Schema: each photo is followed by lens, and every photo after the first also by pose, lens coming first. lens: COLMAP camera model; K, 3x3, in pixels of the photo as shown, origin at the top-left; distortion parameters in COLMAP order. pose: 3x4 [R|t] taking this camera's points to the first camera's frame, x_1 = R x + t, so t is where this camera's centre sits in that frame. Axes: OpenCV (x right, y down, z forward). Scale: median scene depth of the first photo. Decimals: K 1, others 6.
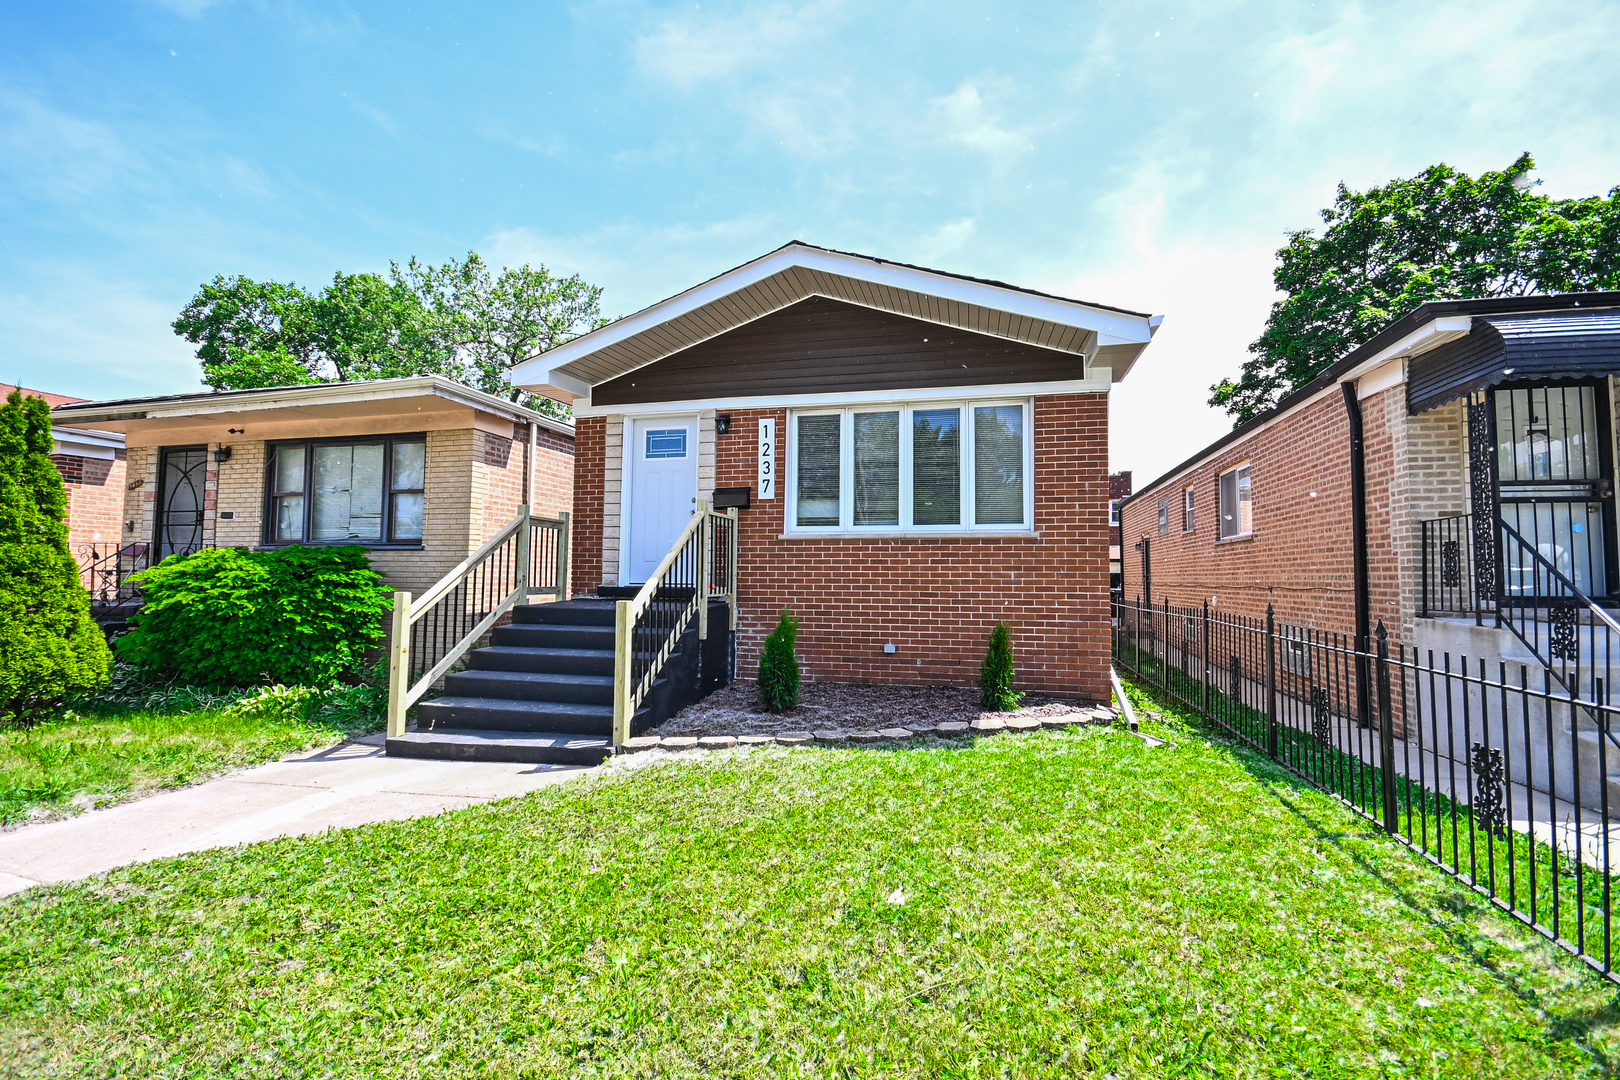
lens RADIAL K [[711.1, 0, 819.6], [0, 711.1, 530.1], [0, 0, 1]] dist [0.011732, -0.014761]
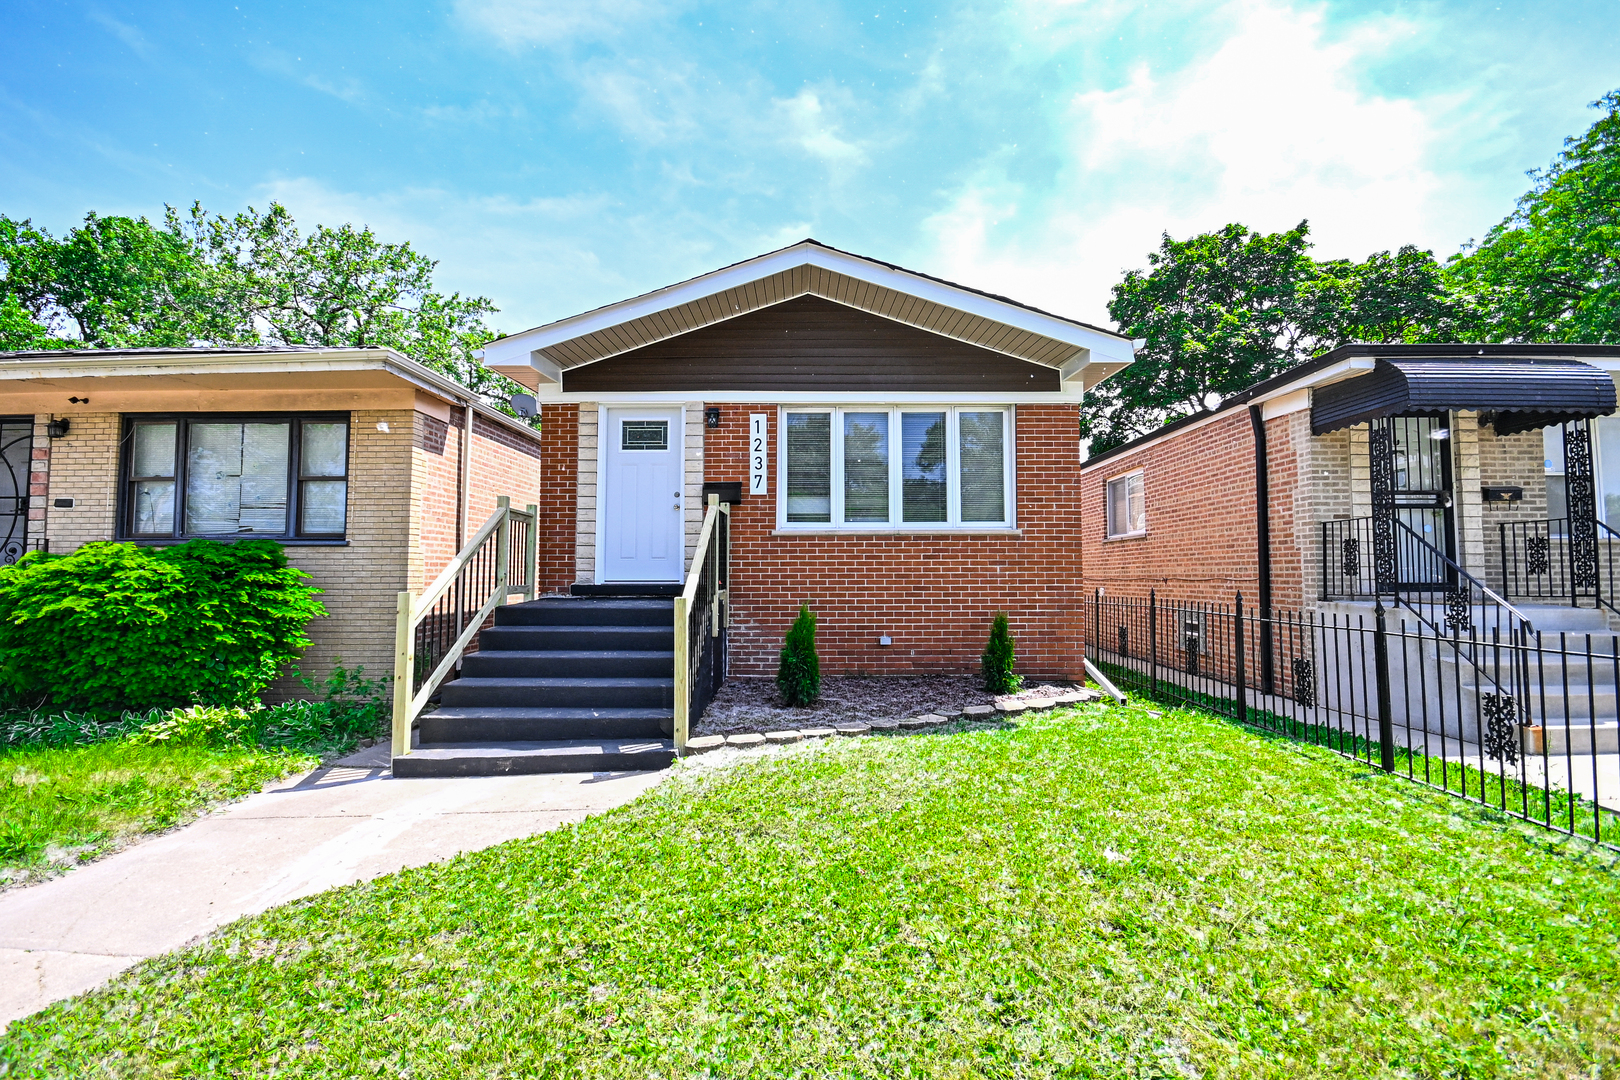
lens RADIAL K [[709.6, 0, 822.6], [0, 709.6, 536.3], [0, 0, 1]] dist [0.012732, -0.016150]
pose [[0.971409, 0.004189, 0.237373, -0.238335], [-0.006791, 0.999926, 0.010142, 0.003933], [-0.237313, -0.011464, 0.971366, 0.014831]]
